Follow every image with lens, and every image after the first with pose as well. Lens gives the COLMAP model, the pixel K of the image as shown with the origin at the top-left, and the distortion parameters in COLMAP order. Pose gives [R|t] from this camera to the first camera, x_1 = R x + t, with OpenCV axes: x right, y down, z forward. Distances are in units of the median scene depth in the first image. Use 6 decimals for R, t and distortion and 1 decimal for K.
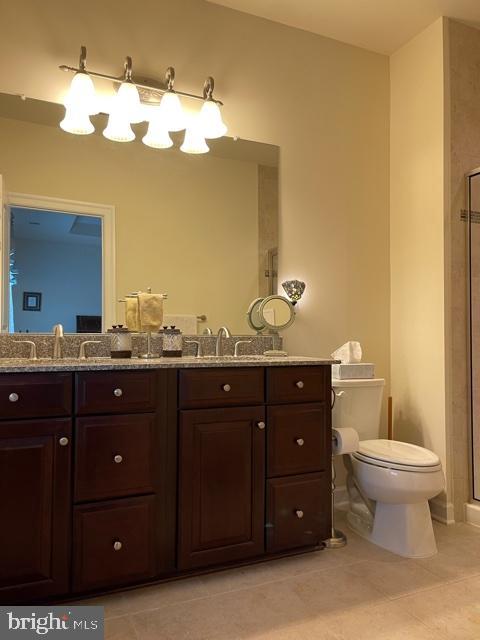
lens RADIAL K [[482.9, 0, 240.7], [0, 482.9, 321.0], [0, 0, 1]] dist [0.068442, -0.084235]
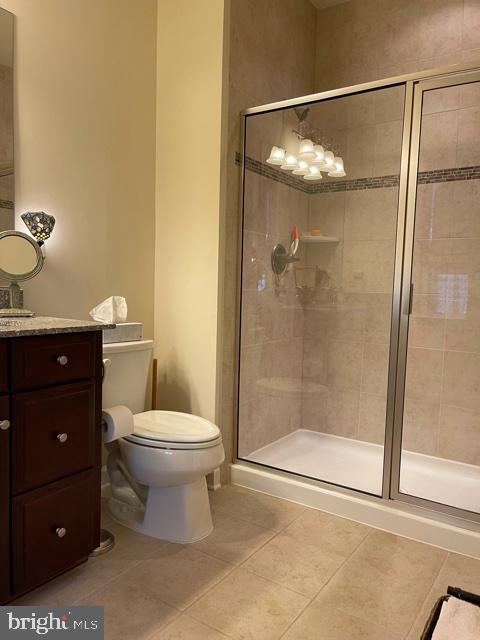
lens RADIAL K [[482.9, 0, 242.8], [0, 482.9, 322.8], [0, 0, 1]] dist [0.068442, -0.084235]
pose [[0.844483, -0.020672, 0.535184, -0.030044], [-0.041598, 0.993705, 0.104022, -0.008070], [-0.533965, -0.110108, 0.838307, 0.212280]]
